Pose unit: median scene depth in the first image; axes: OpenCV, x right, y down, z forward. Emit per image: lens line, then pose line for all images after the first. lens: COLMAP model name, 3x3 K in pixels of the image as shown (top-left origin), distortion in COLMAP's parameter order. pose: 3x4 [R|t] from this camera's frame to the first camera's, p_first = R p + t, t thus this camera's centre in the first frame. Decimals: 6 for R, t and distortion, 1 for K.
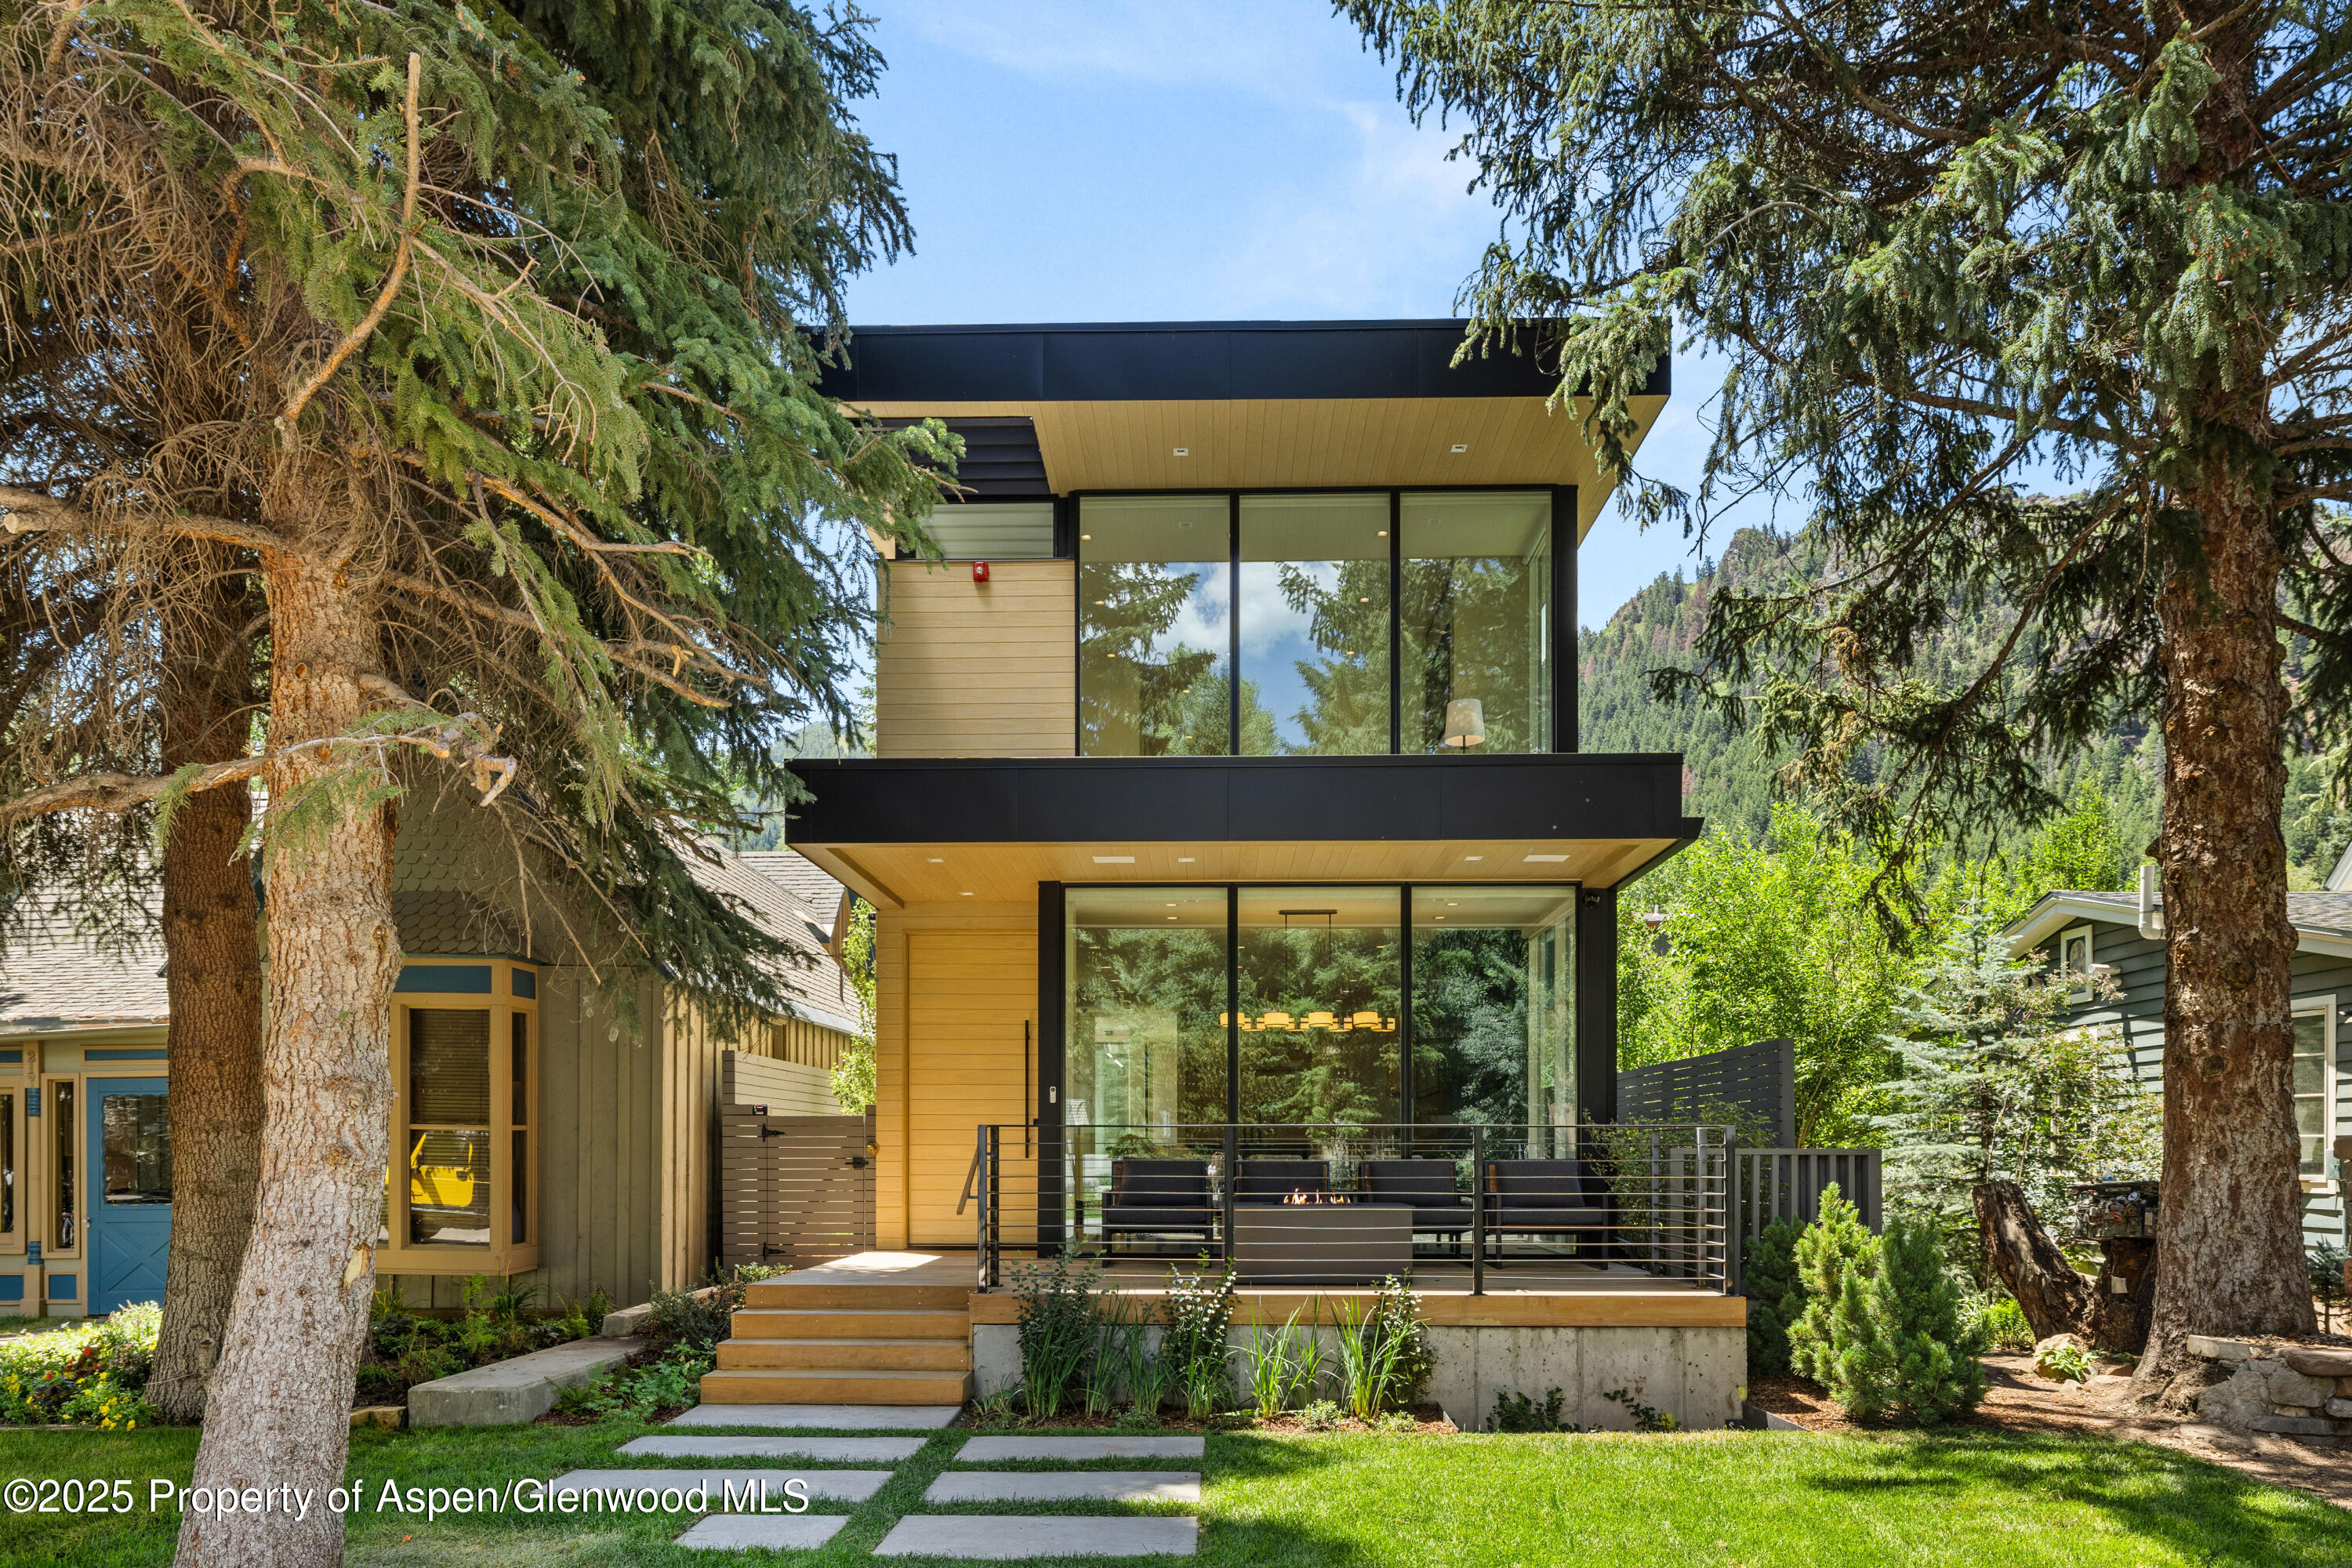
lens RADIAL K [[1310.0, 0, 1197.8], [0, 1310.0, 781.7], [0, 0, 1]] dist [-0.000177, -0.001438]
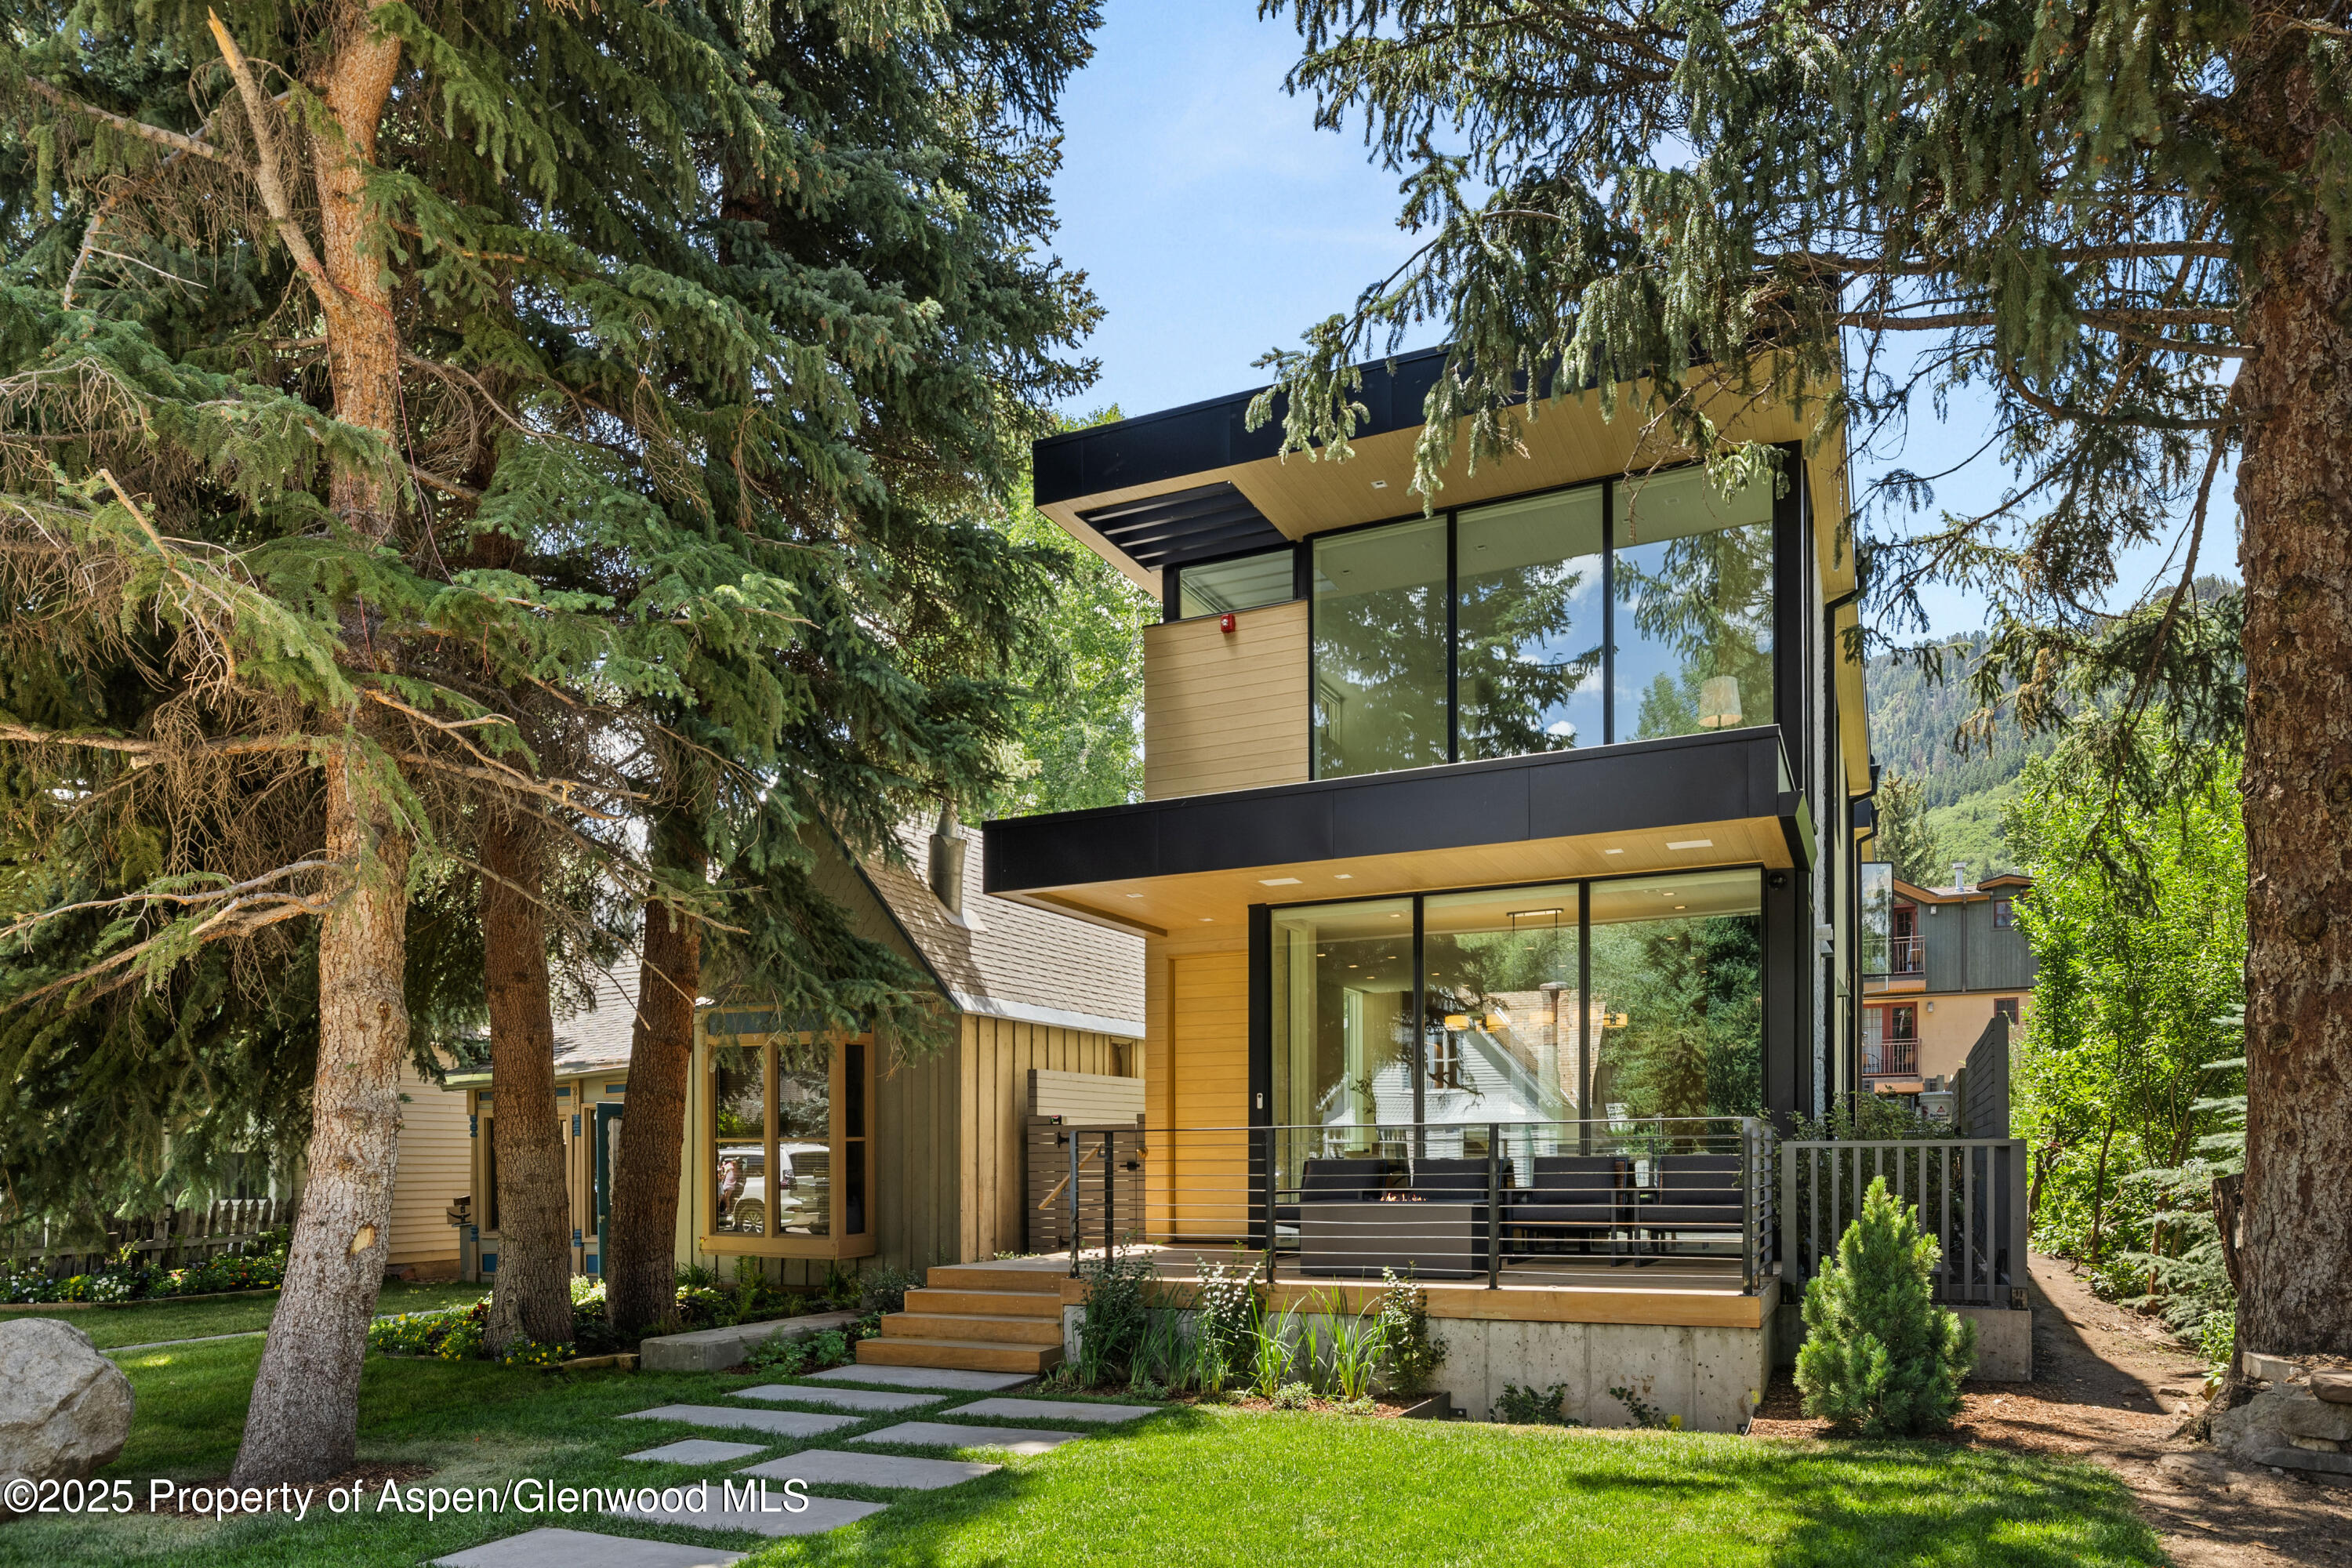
lens RADIAL K [[1244.1, 0, 1176.0], [0, 1244.1, 784.0], [0, 0, 1]] dist [-0.006293, 0.000689]
pose [[0.937473, -0.110338, -0.330106, 0.345097], [0.105954, 0.993878, -0.031305, 0.003576], [0.331539, -0.005628, 0.943425, 0.003727]]
